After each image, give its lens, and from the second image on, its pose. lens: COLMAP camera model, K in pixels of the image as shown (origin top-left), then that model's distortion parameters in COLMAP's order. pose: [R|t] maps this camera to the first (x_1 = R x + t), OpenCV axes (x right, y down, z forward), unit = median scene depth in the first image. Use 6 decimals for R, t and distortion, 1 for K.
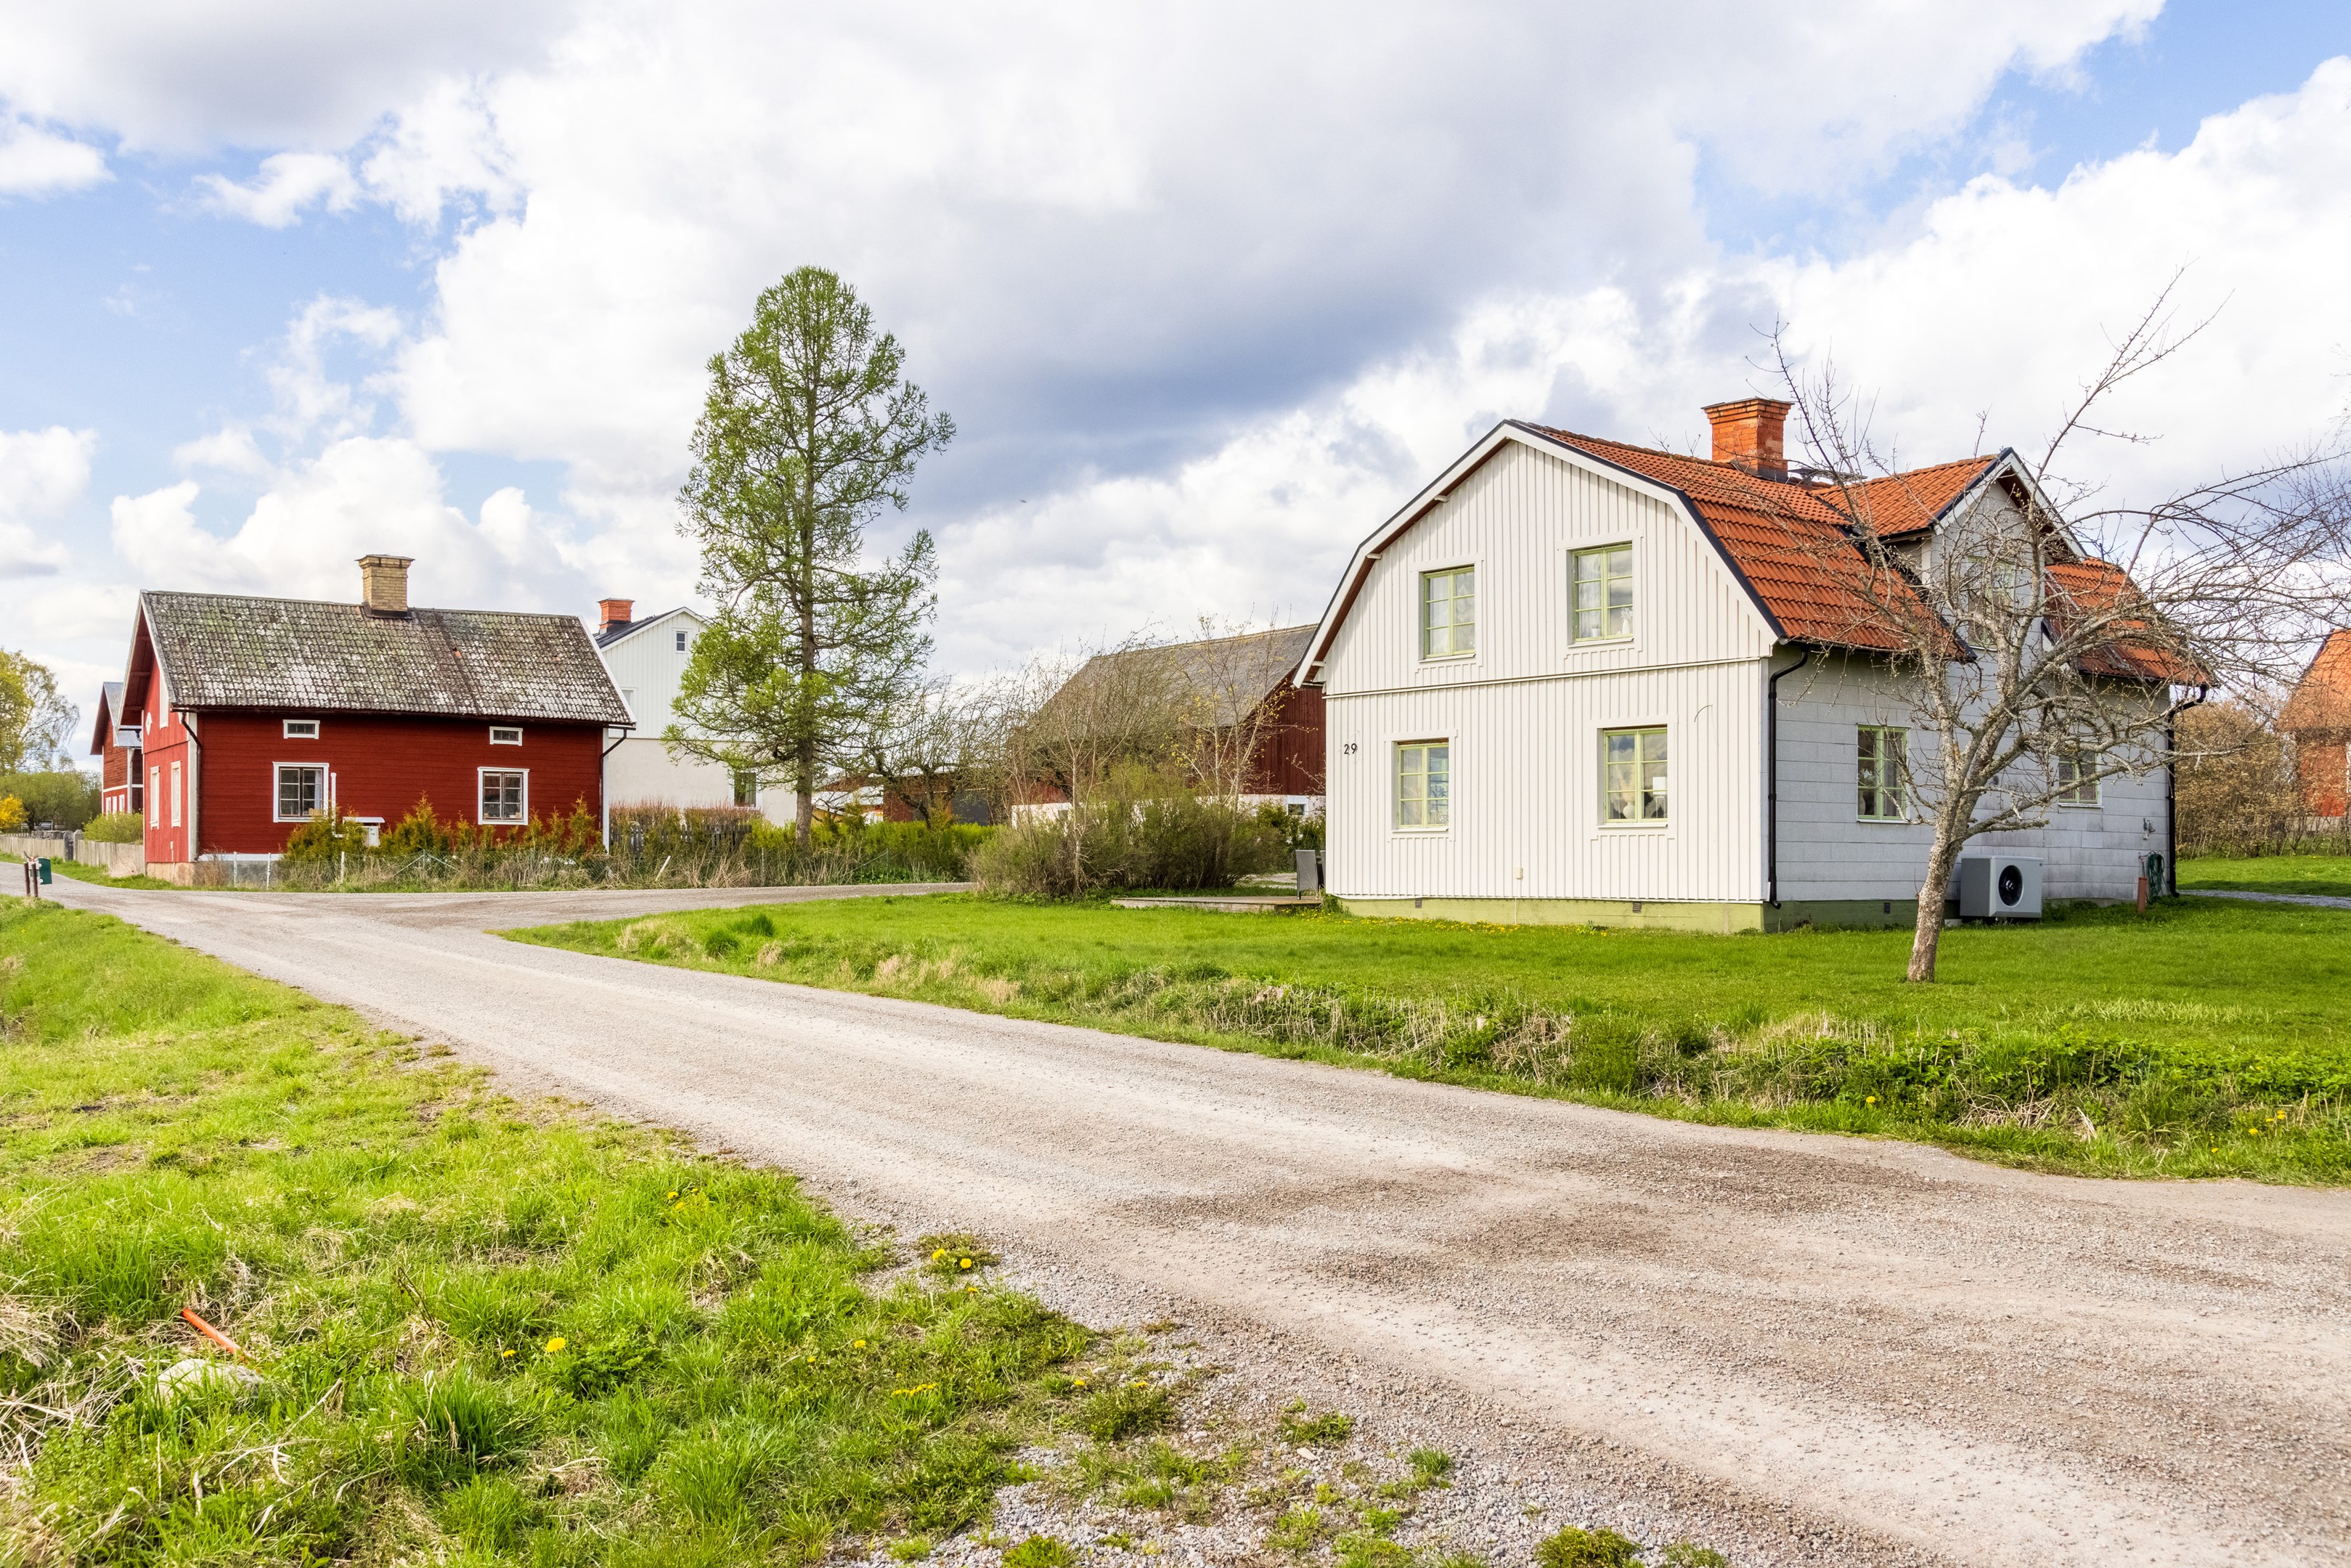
lens RADIAL K [[2064.6, 0, 1175.5], [0, 2064.6, 784.0], [0, 0, 1]] dist [0.099644, -0.000122]
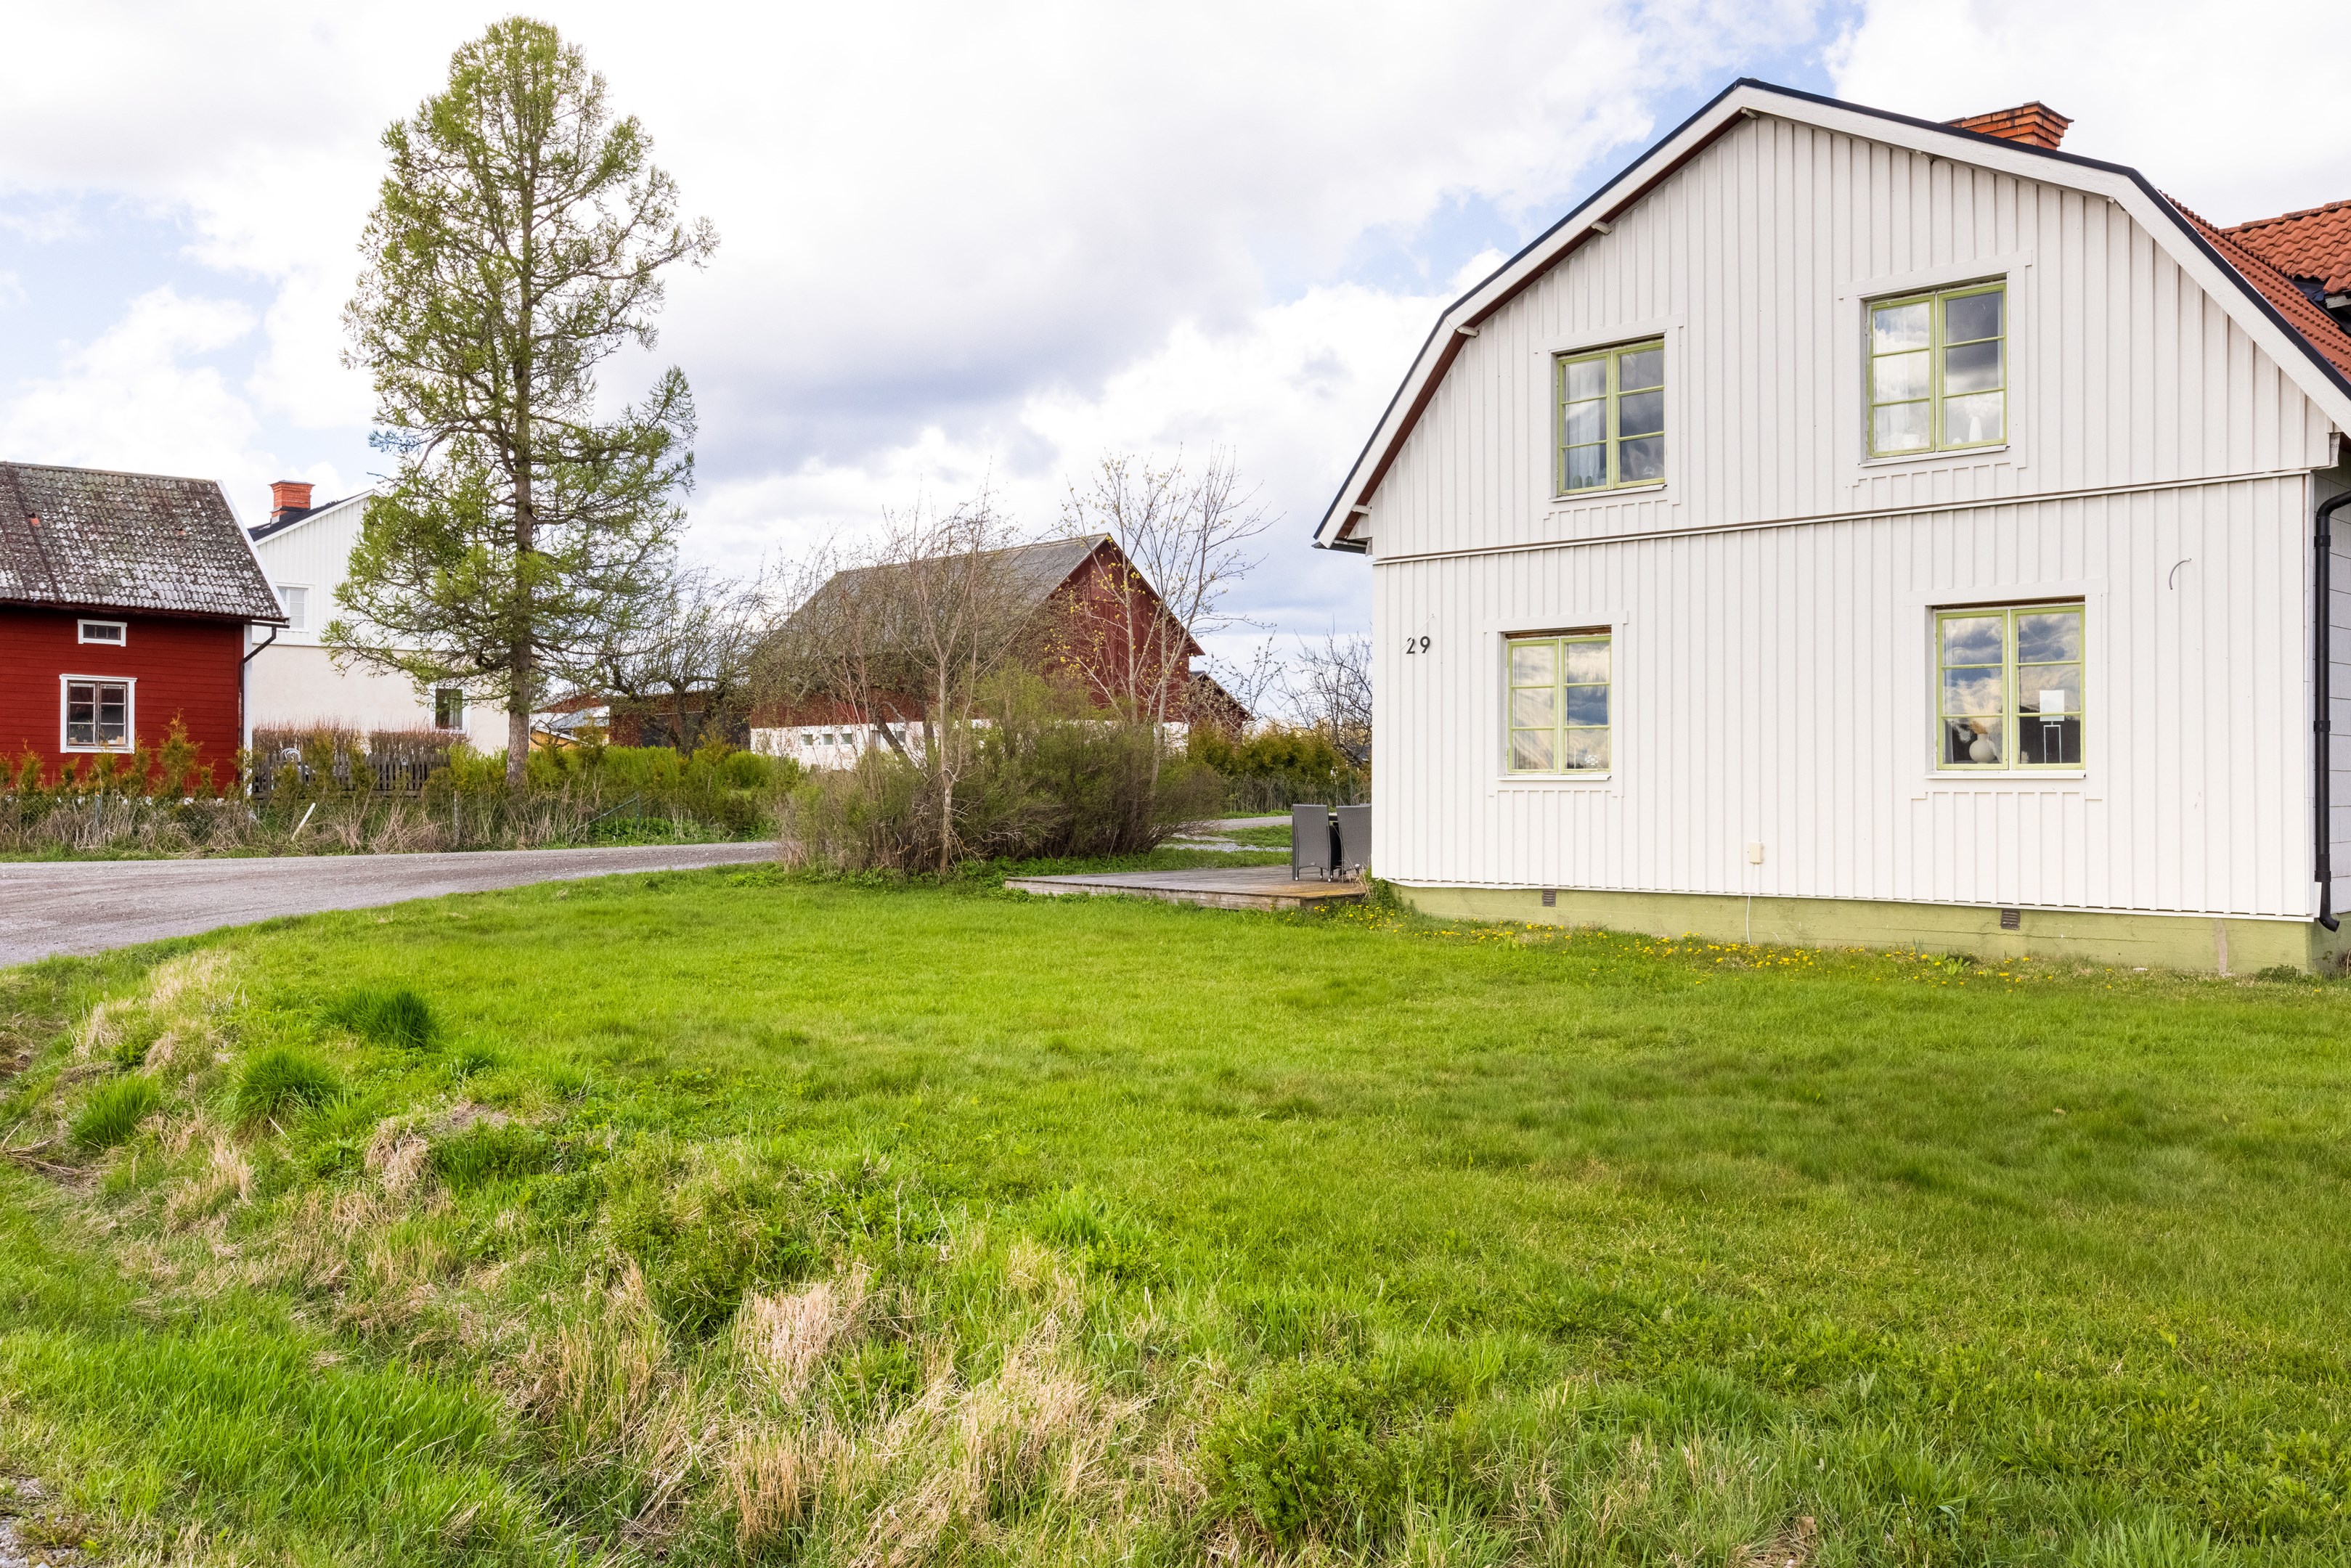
lens RADIAL K [[2037.8, 0, 1134.1], [0, 2037.8, 775.0], [0, 0, 1]] dist [0.002019, 0.144073]
pose [[0.993634, 0.002370, 0.112635, -0.039246], [-0.006058, 0.999456, 0.032417, 0.001471], [-0.112497, -0.032893, 0.993108, 0.230250]]
